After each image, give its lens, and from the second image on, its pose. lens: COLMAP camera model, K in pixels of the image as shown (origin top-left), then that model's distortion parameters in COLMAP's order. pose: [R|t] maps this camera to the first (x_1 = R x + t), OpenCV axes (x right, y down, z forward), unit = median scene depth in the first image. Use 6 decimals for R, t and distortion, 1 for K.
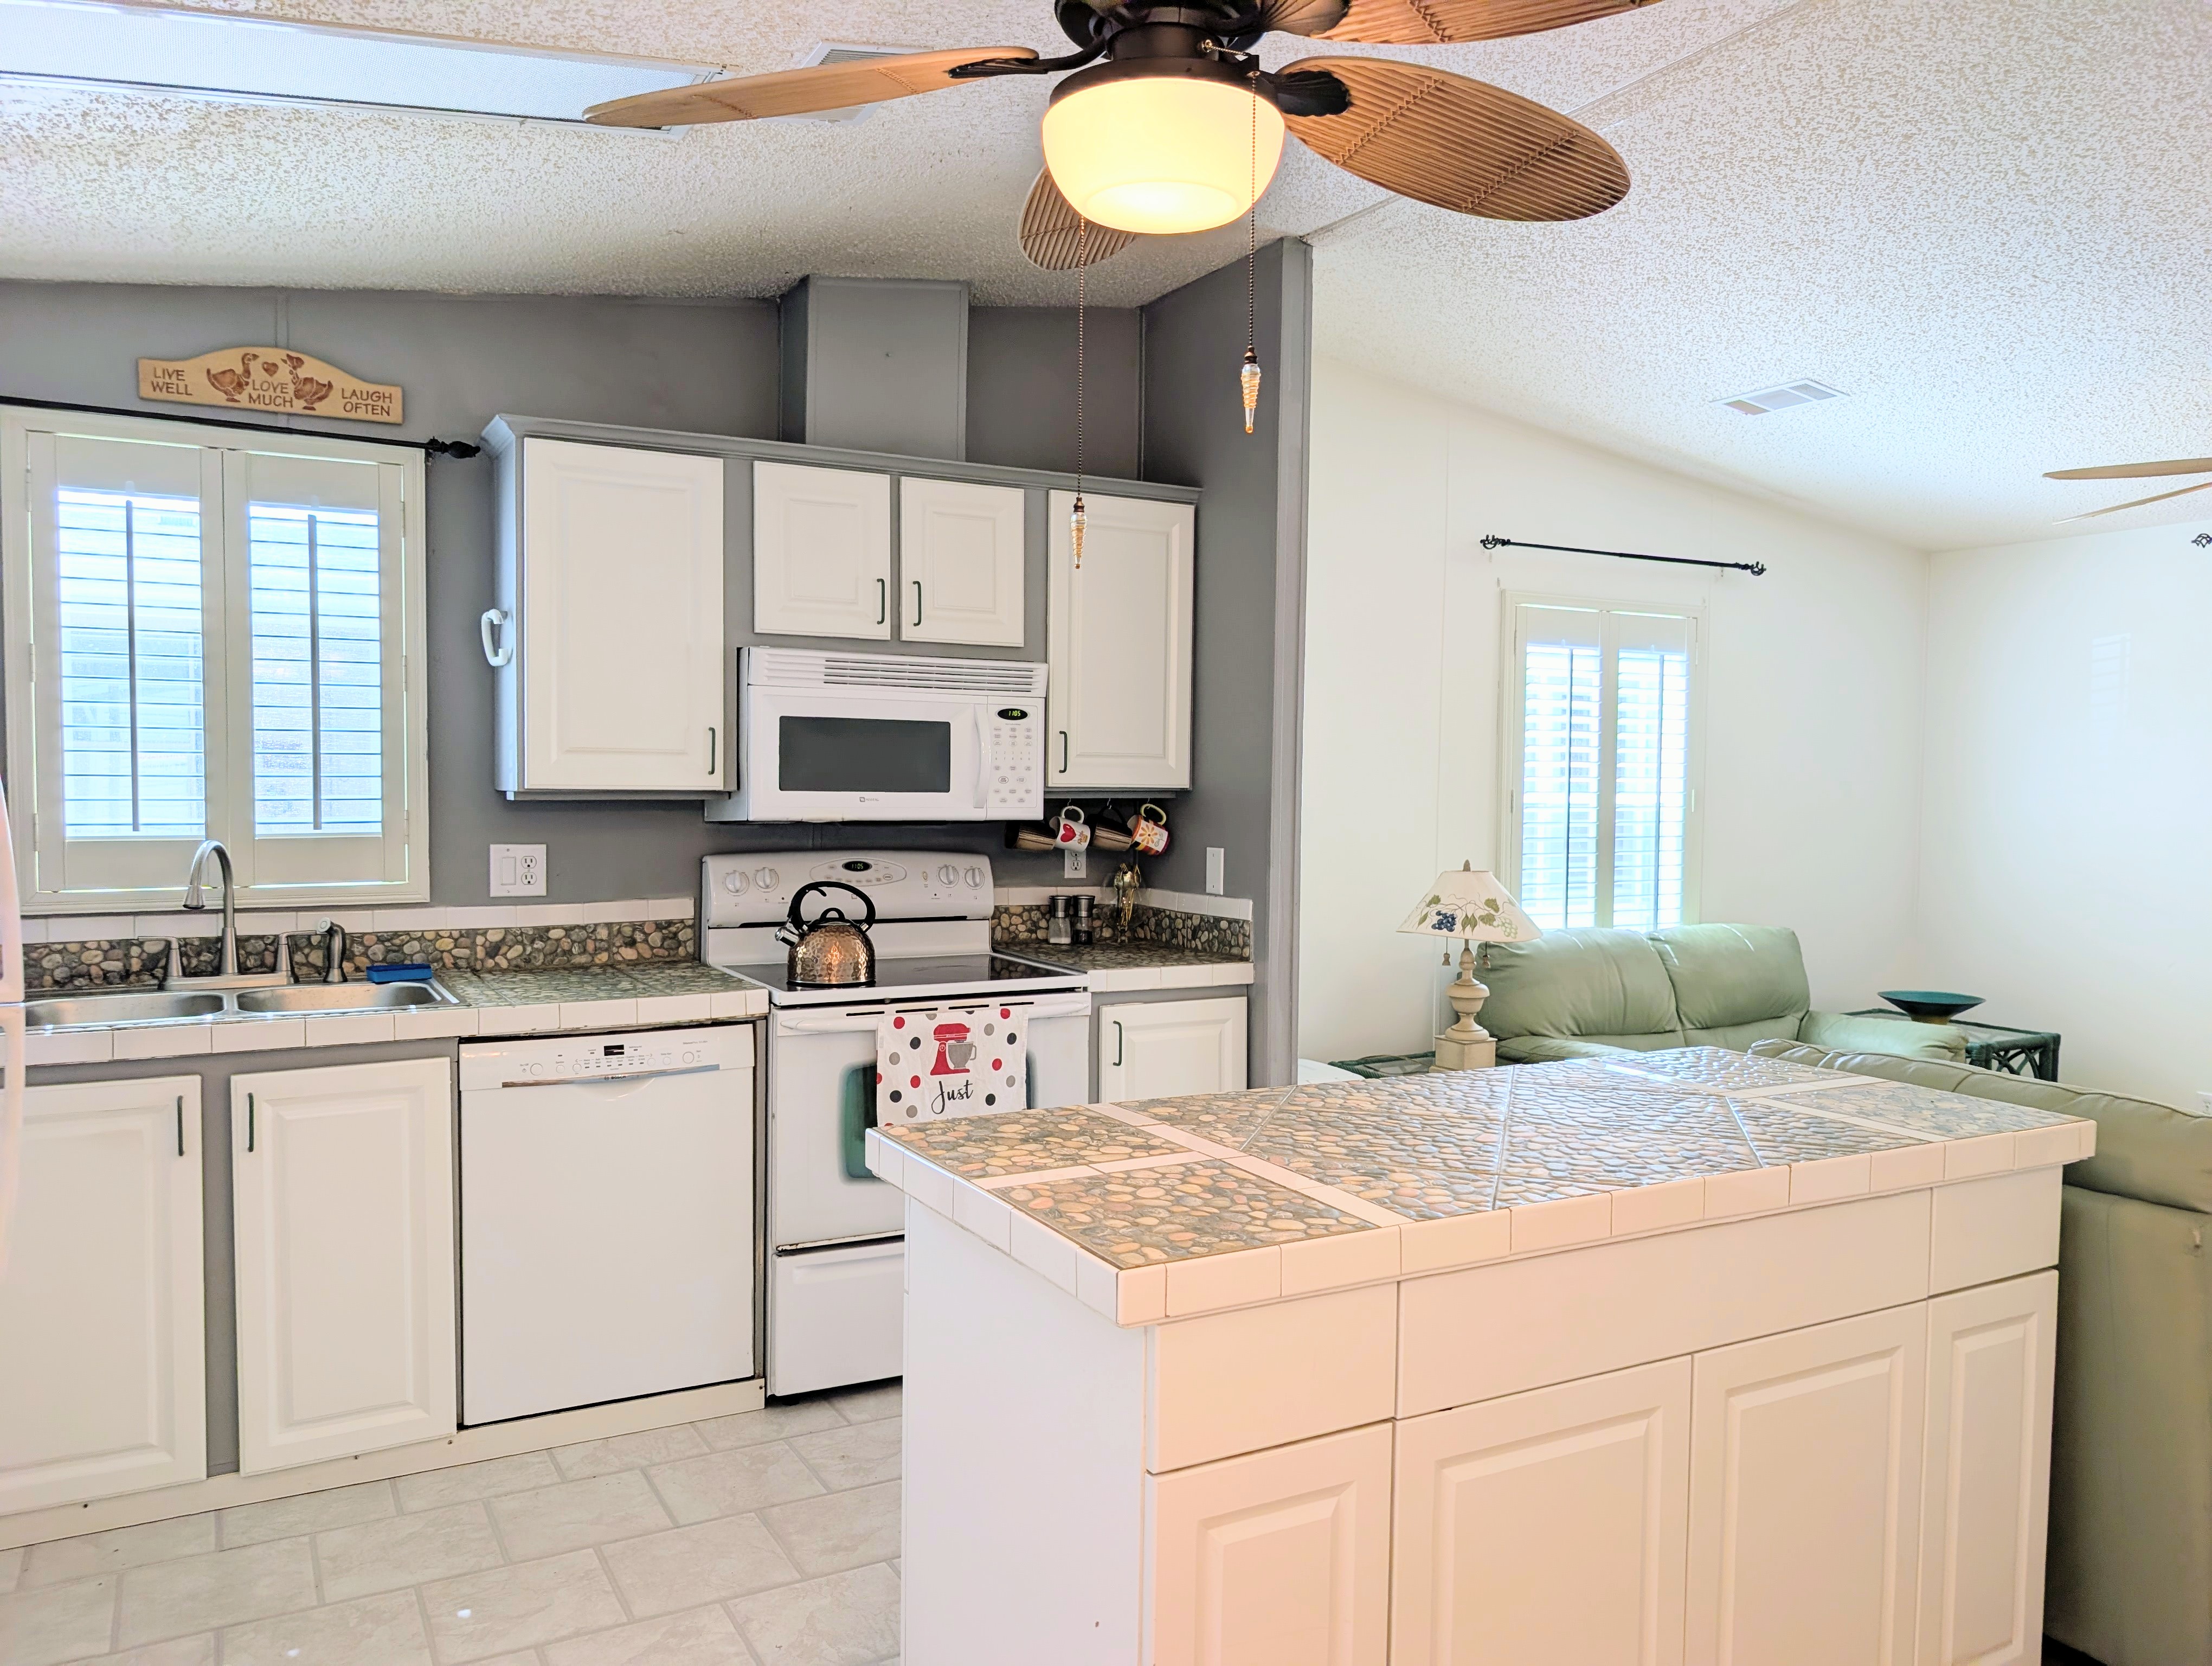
lens RADIAL K [[1609.2, 0, 1101.3], [0, 1609.2, 839.3], [0, 0, 1]] dist [0.024846, -0.022405]
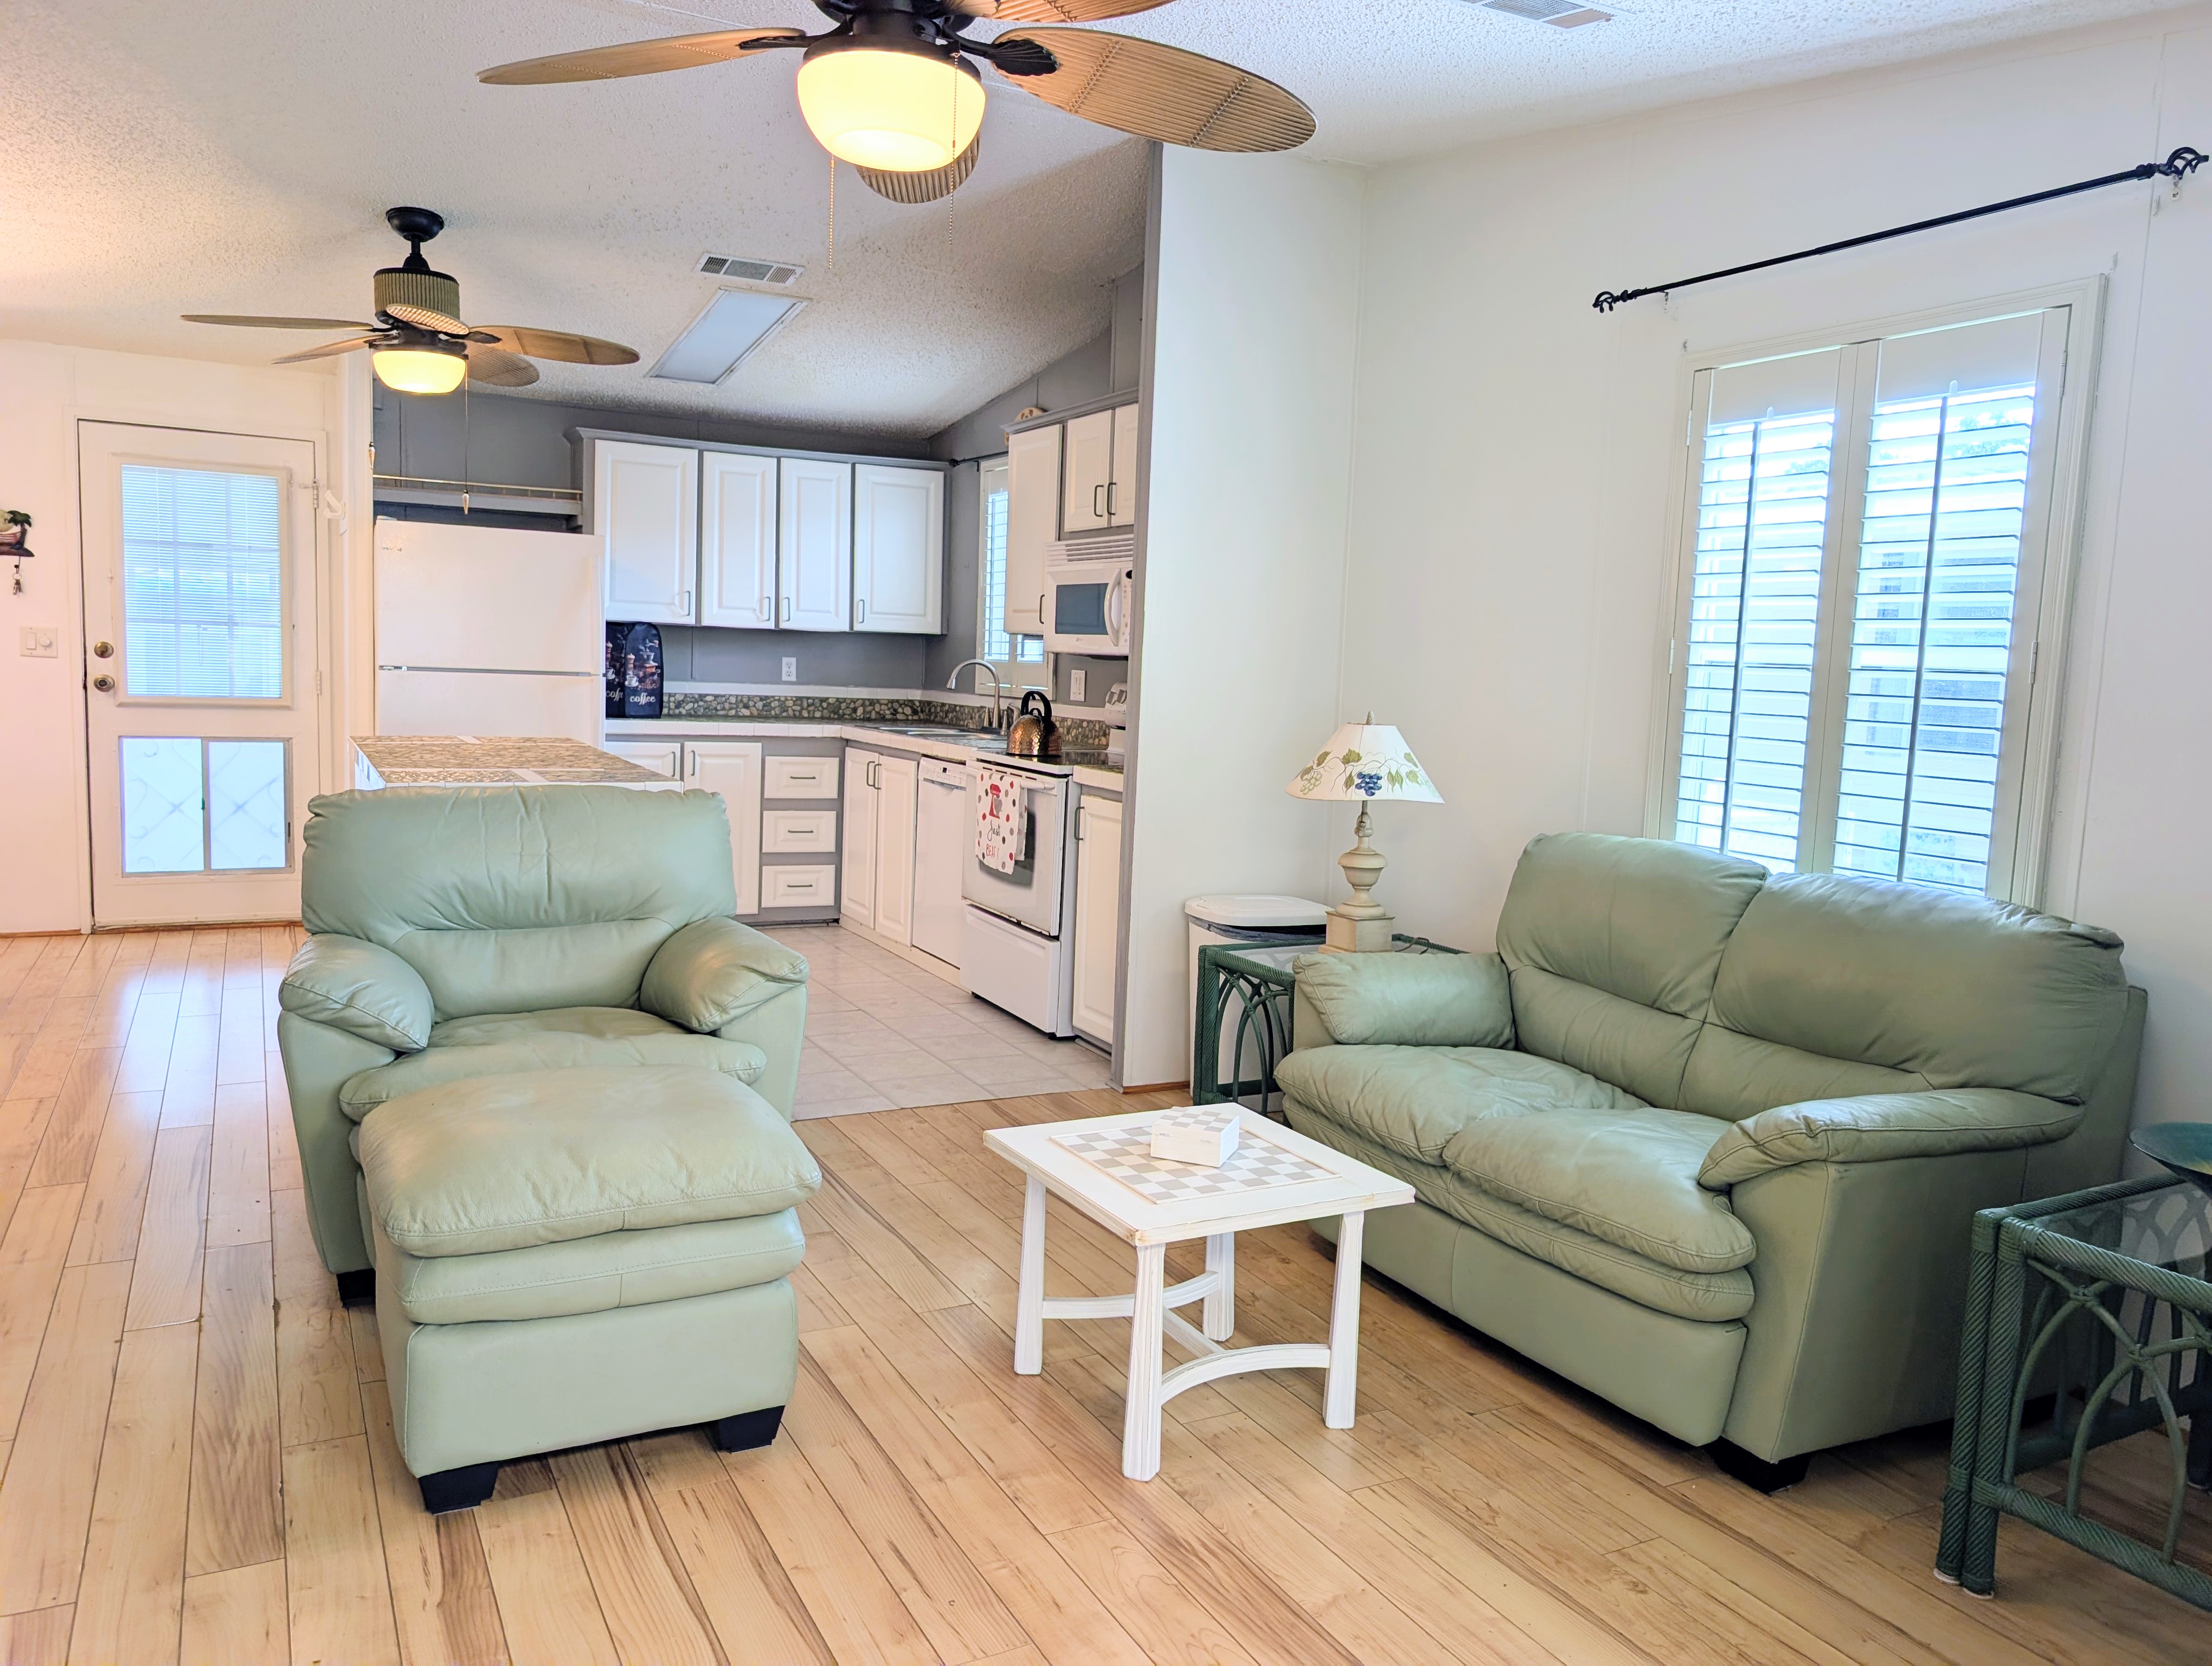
lens RADIAL K [[1609.2, 0, 1099.9], [0, 1609.2, 829.1], [0, 0, 1]] dist [0.024846, -0.022405]
pose [[-0.020803, 0.095321, -0.995229, 1.323844], [-0.079153, 0.992163, 0.096682, 0.004419], [0.996645, 0.080787, -0.013095, 1.037663]]
